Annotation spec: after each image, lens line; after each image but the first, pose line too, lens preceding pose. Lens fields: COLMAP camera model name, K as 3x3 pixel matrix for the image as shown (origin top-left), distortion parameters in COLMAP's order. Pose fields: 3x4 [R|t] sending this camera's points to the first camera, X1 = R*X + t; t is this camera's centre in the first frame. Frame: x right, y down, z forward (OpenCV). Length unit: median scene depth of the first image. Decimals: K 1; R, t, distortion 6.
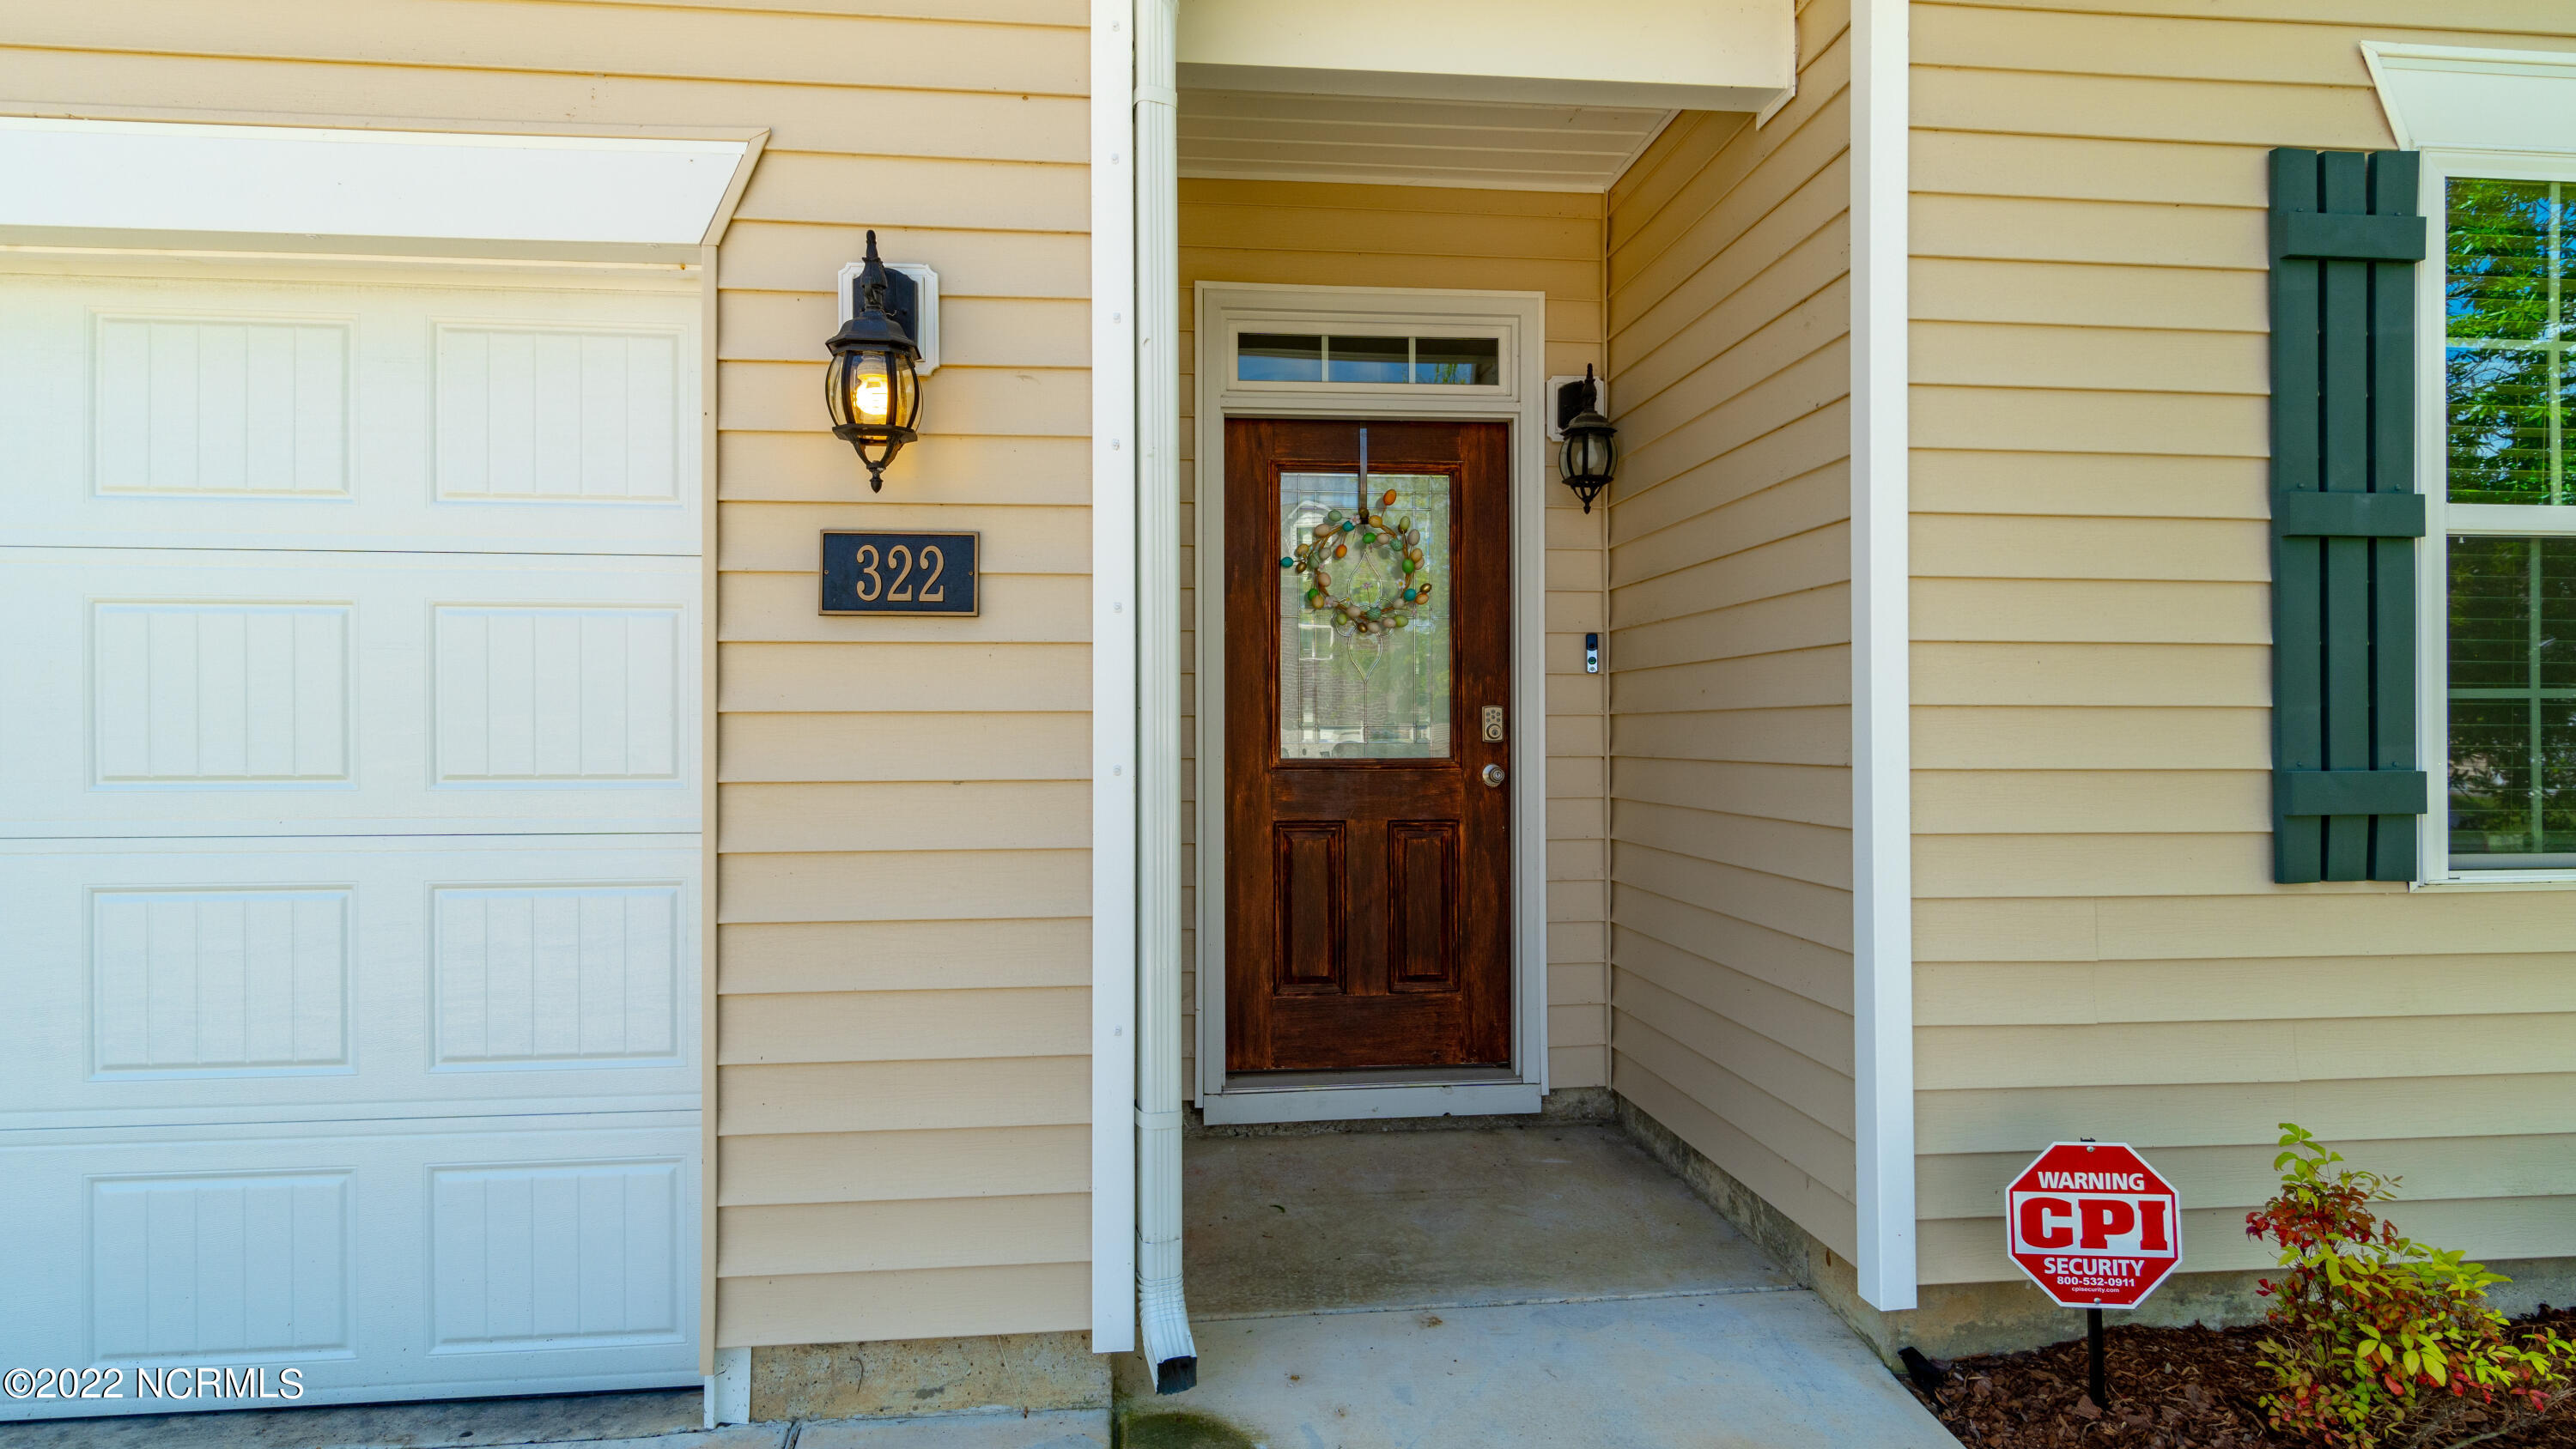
lens RADIAL K [[1212.7, 0, 1278.2], [0, 1212.7, 694.6], [0, 0, 1]] dist [-0.000251, 0.000775]
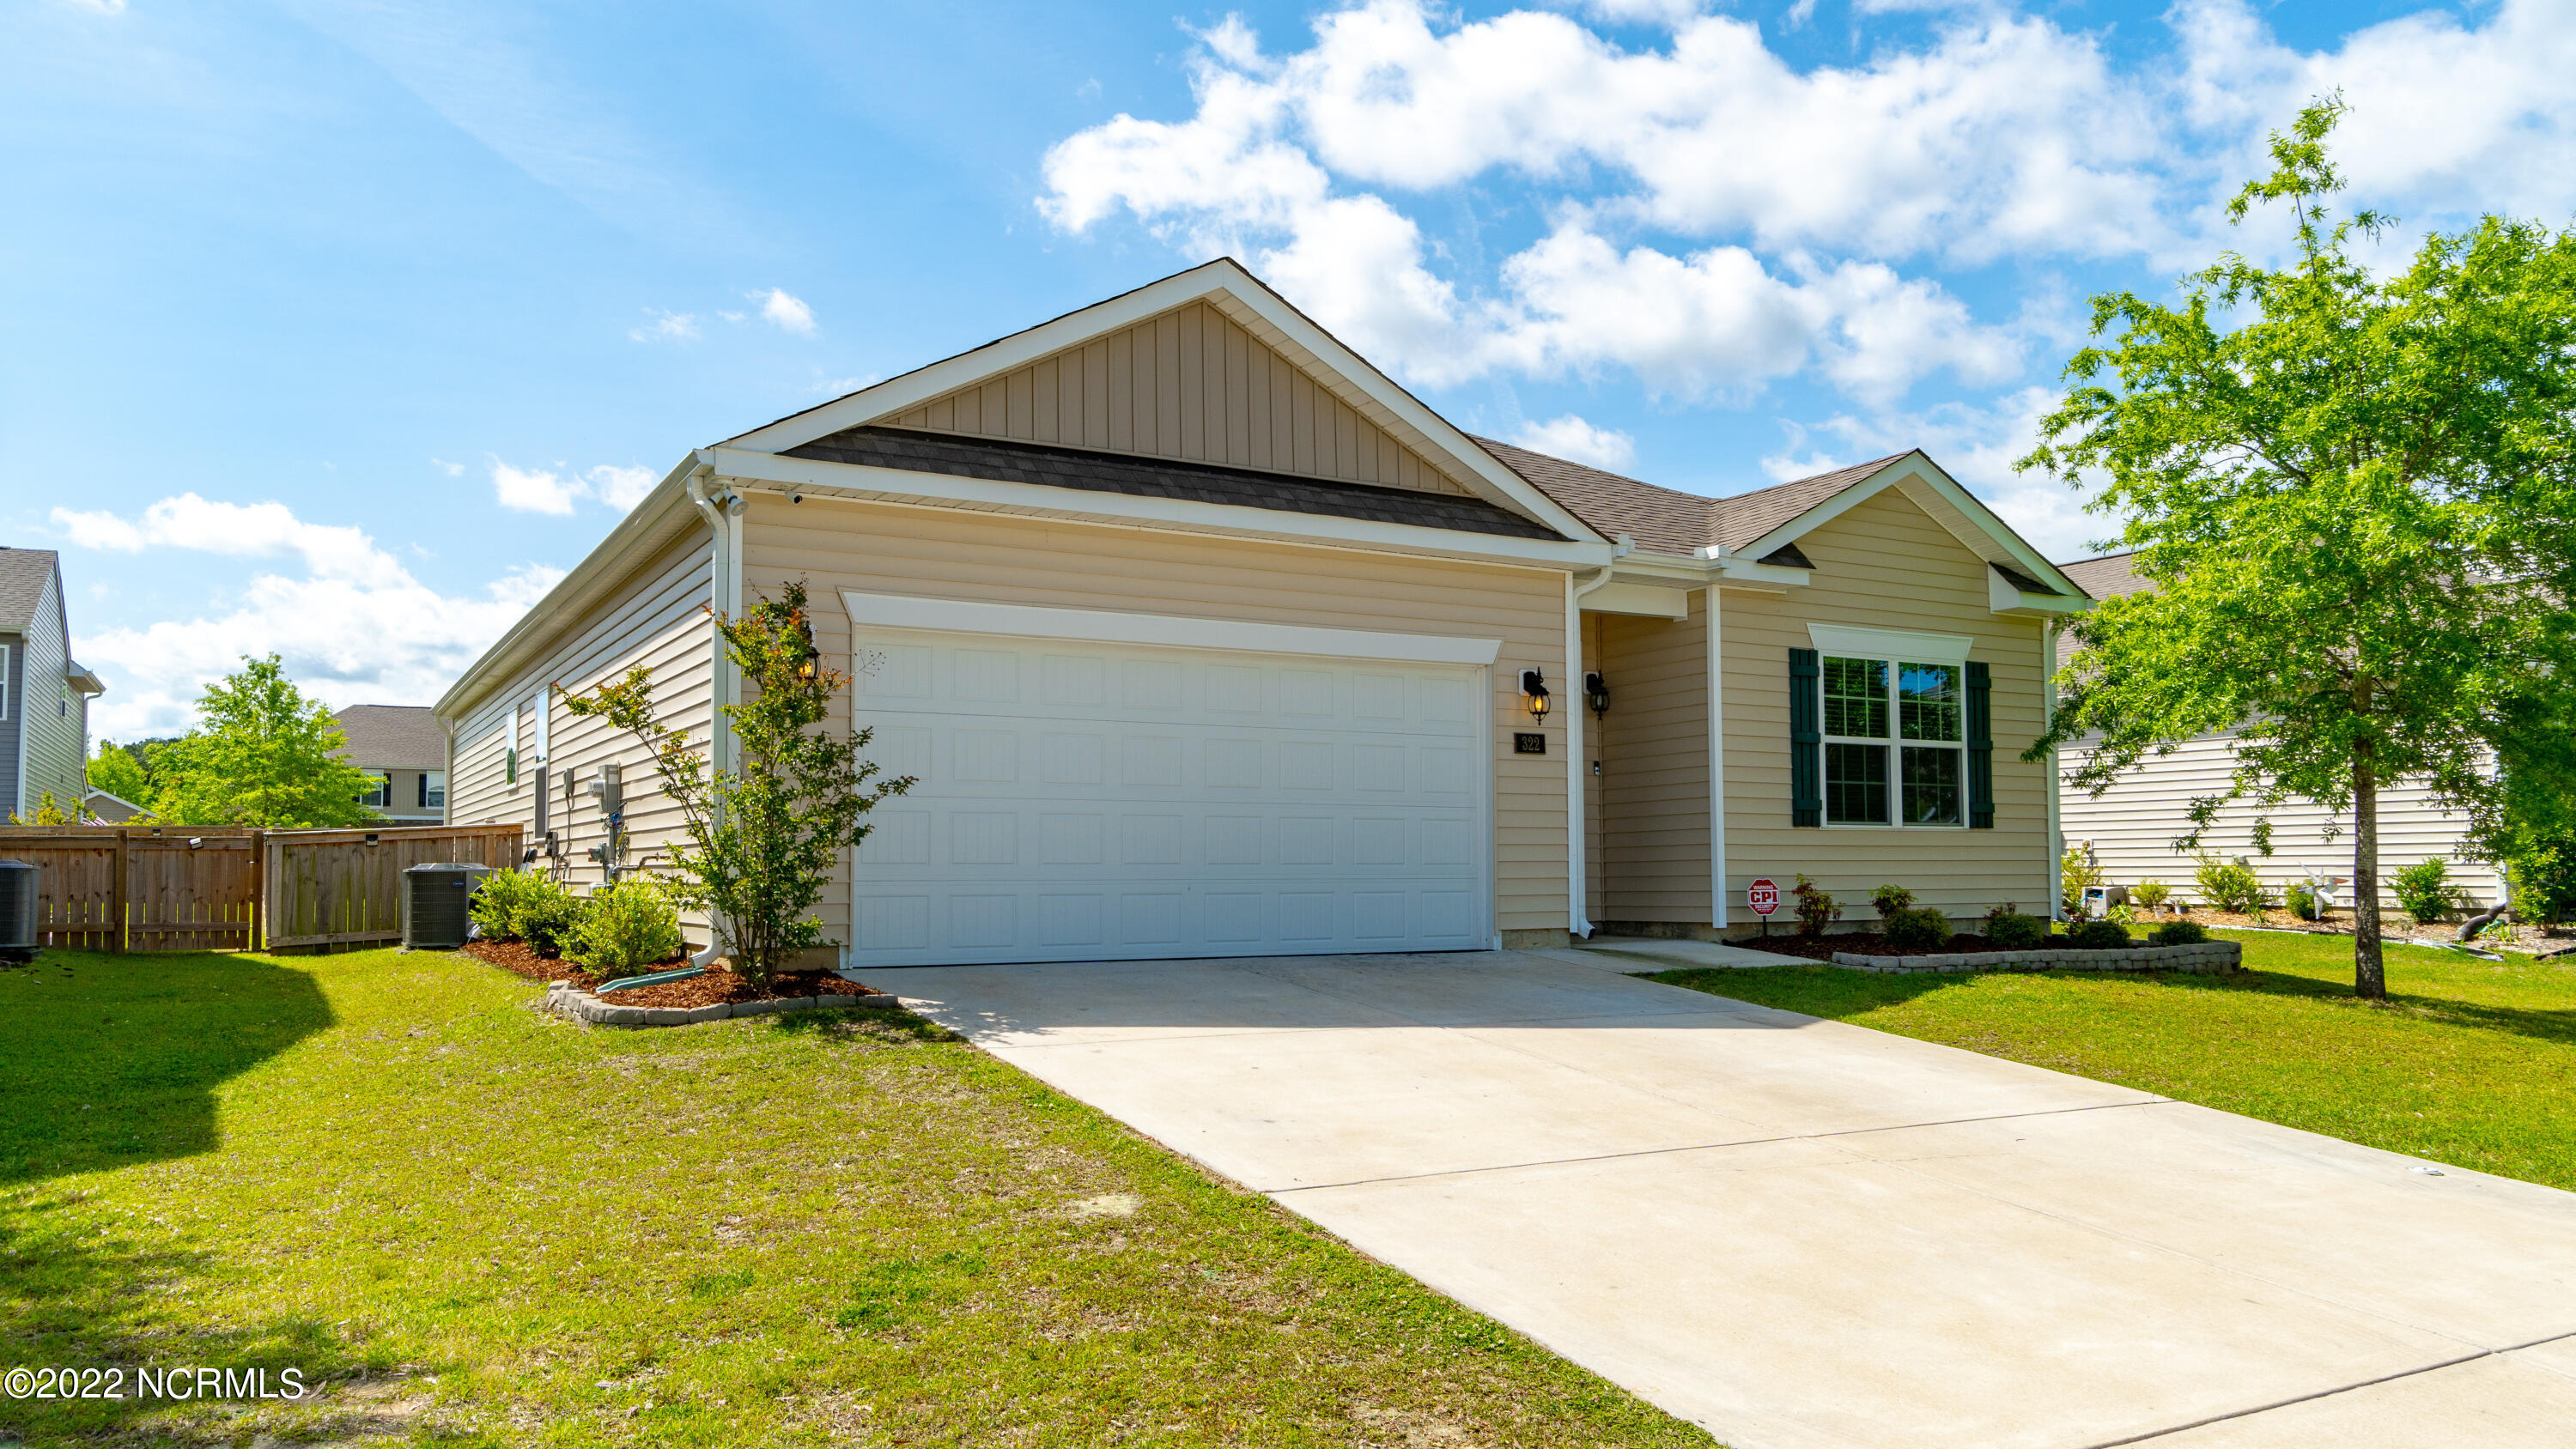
lens RADIAL K [[1778.9, 0, 1288.0], [0, 1778.9, 724.5], [0, 0, 1]] dist [0.000424, 0.000061]
pose [[0.911145, 0.031492, 0.410880, -3.179677], [-0.002965, 0.997551, -0.069882, 0.234093], [-0.412074, 0.062454, 0.909007, -3.741358]]
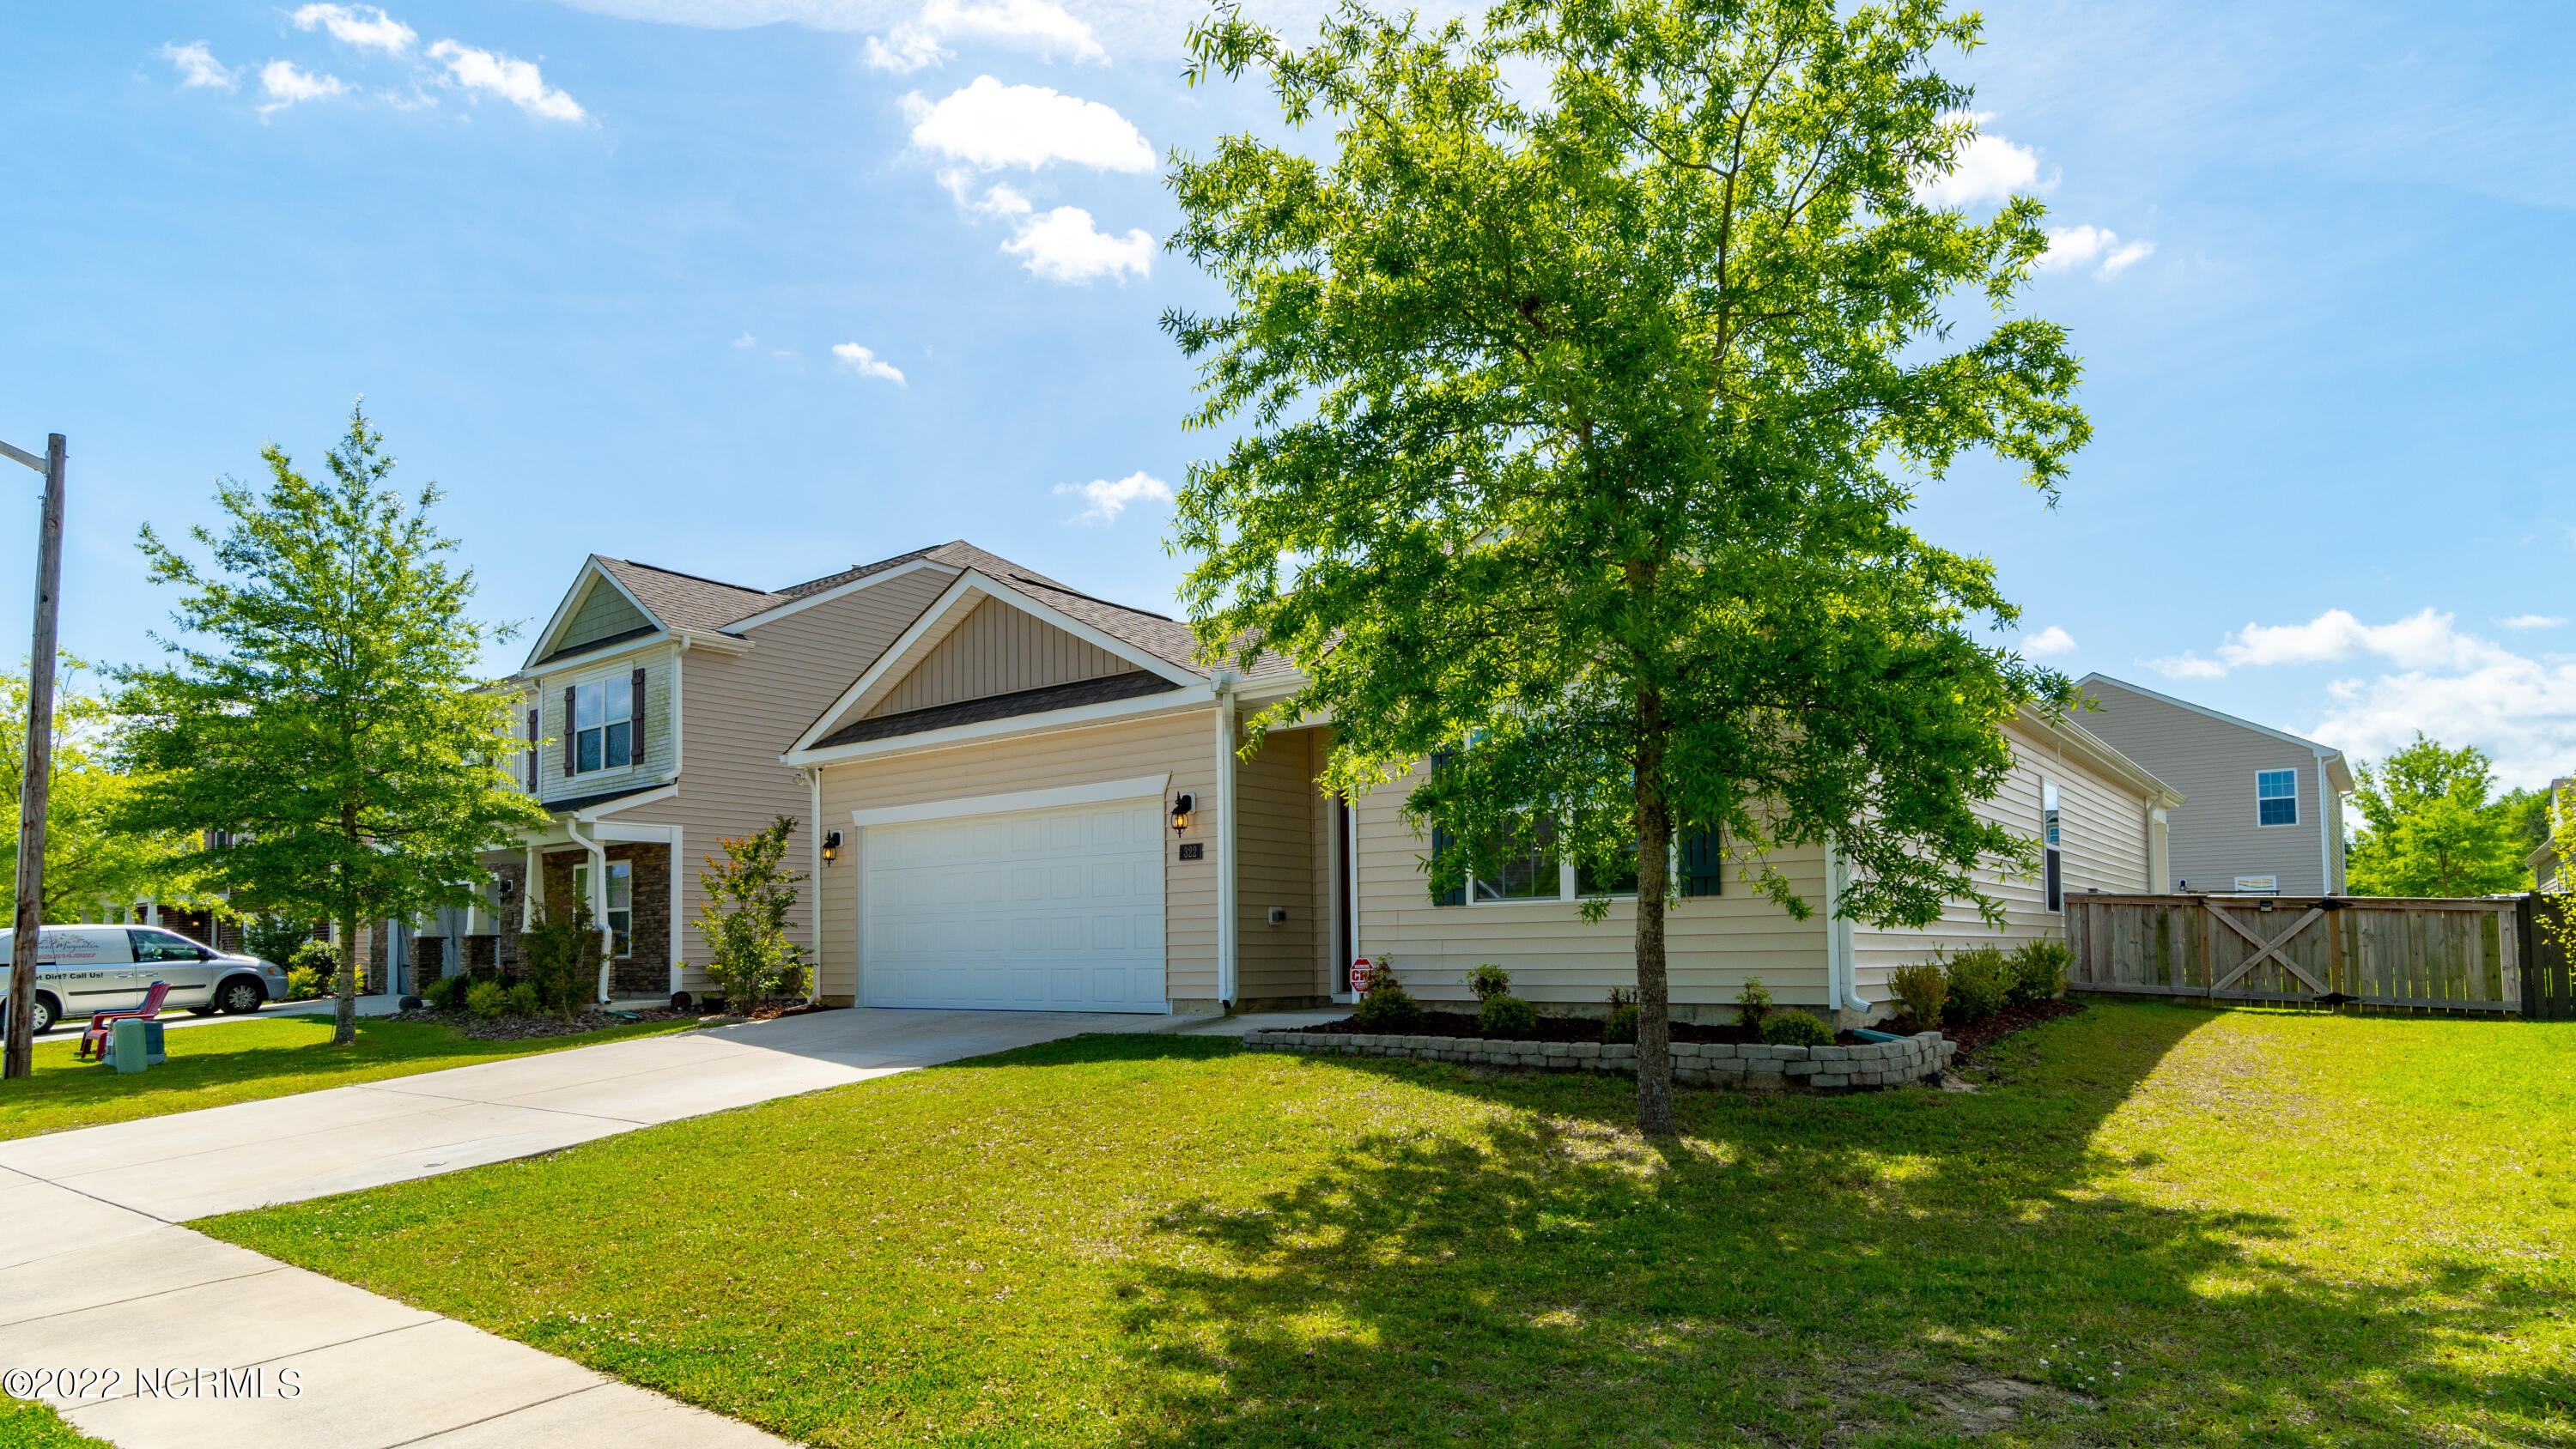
lens RADIAL K [[1450.6, 0, 1284.0], [0, 1450.6, 833.8], [0, 0, 1]] dist [0.002649, 0.000124]
pose [[0.729730, -0.065664, -0.680575, 3.780653], [0.019924, 0.996997, -0.074830, 0.266064], [0.683445, 0.041046, 0.728847, -2.930864]]
